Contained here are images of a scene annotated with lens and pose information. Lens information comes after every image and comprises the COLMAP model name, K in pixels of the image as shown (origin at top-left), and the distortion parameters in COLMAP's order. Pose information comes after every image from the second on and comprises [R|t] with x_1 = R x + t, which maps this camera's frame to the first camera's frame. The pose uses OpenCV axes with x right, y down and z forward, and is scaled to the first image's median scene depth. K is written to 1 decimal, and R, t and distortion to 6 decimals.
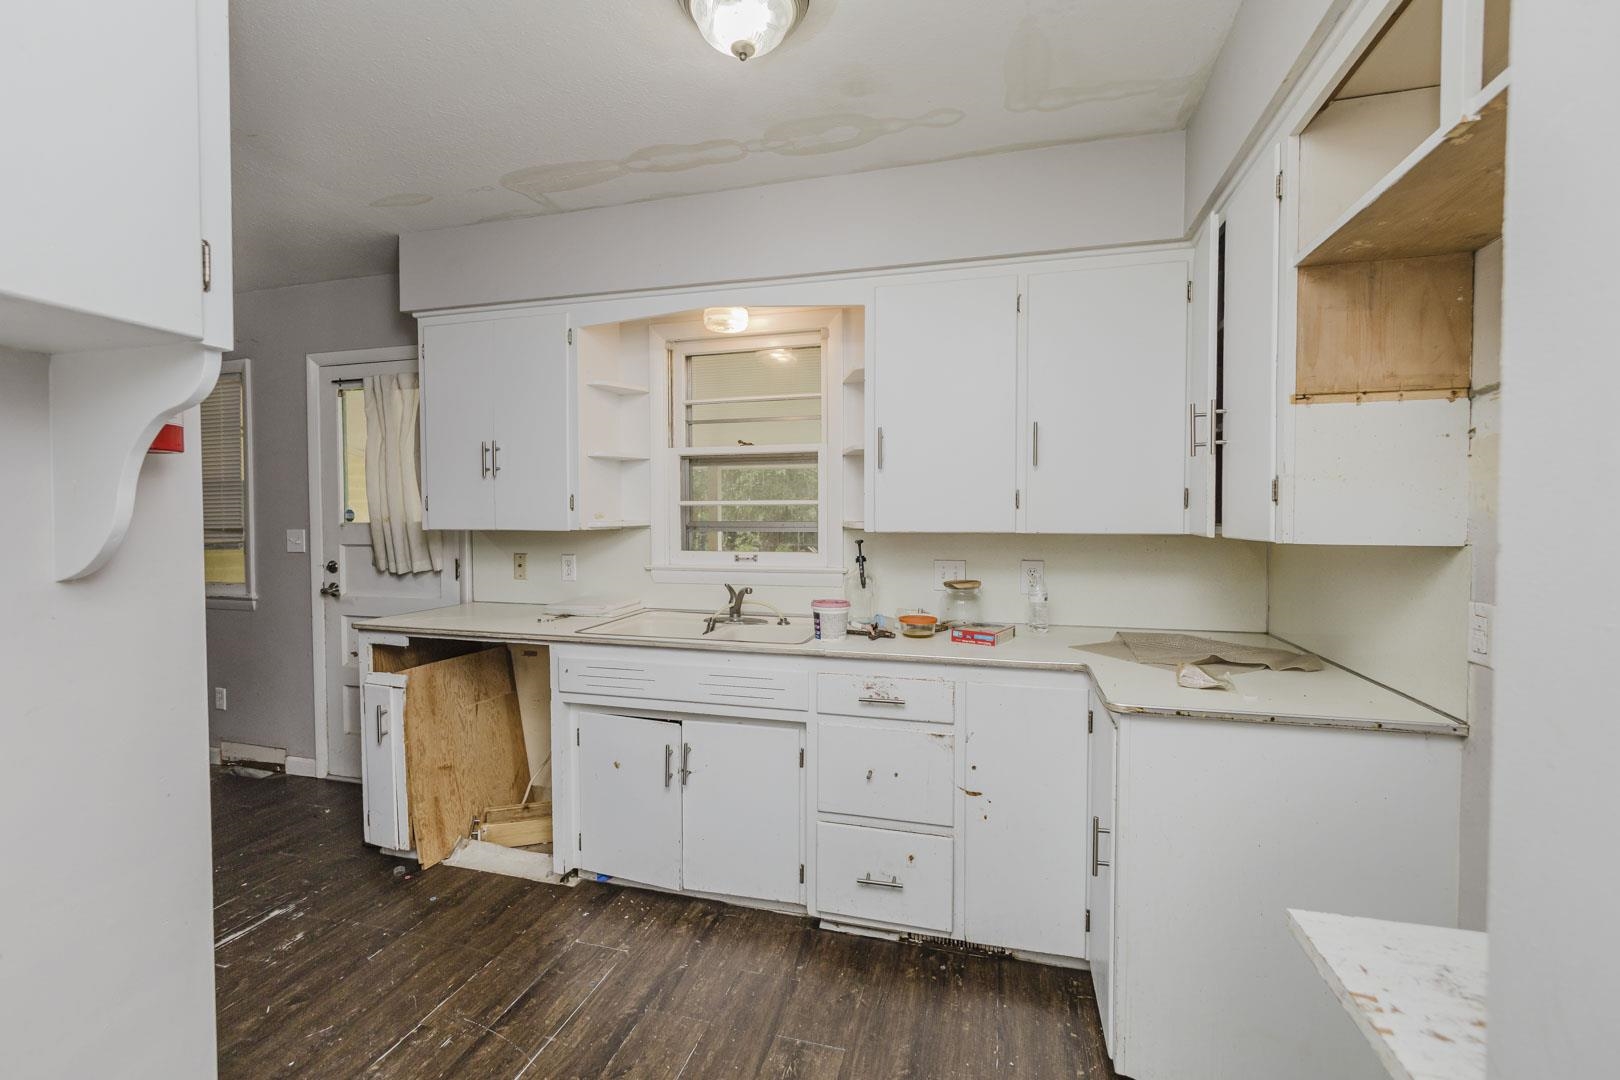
lens RADIAL K [[688.9, 0, 810.0], [0, 688.9, 540.0], [0, 0, 1]] dist [-0.007953, -0.000369]
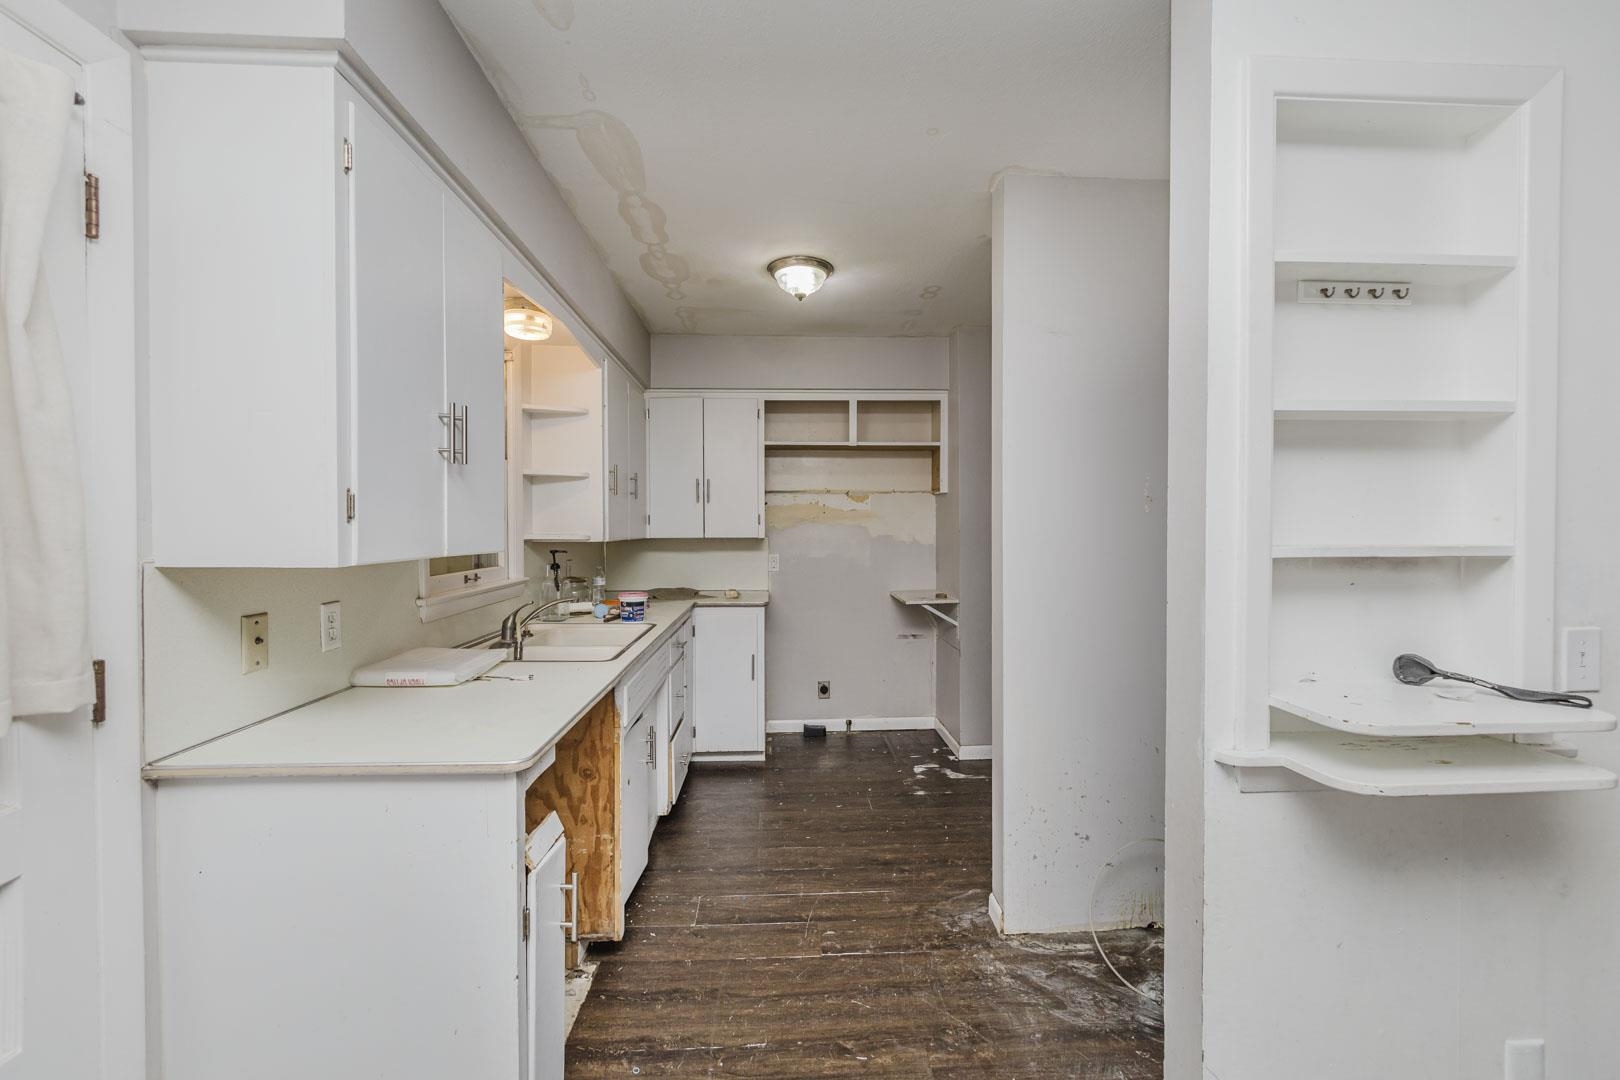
lens RADIAL K [[688.9, 0, 810.0], [0, 688.9, 540.0], [0, 0, 1]] dist [-0.007953, -0.000369]
pose [[-0.318564, -0.017945, 0.947731, -1.539808], [0.030539, 0.999107, 0.029183, -0.049834], [-0.947409, 0.038239, -0.317732, 1.251748]]
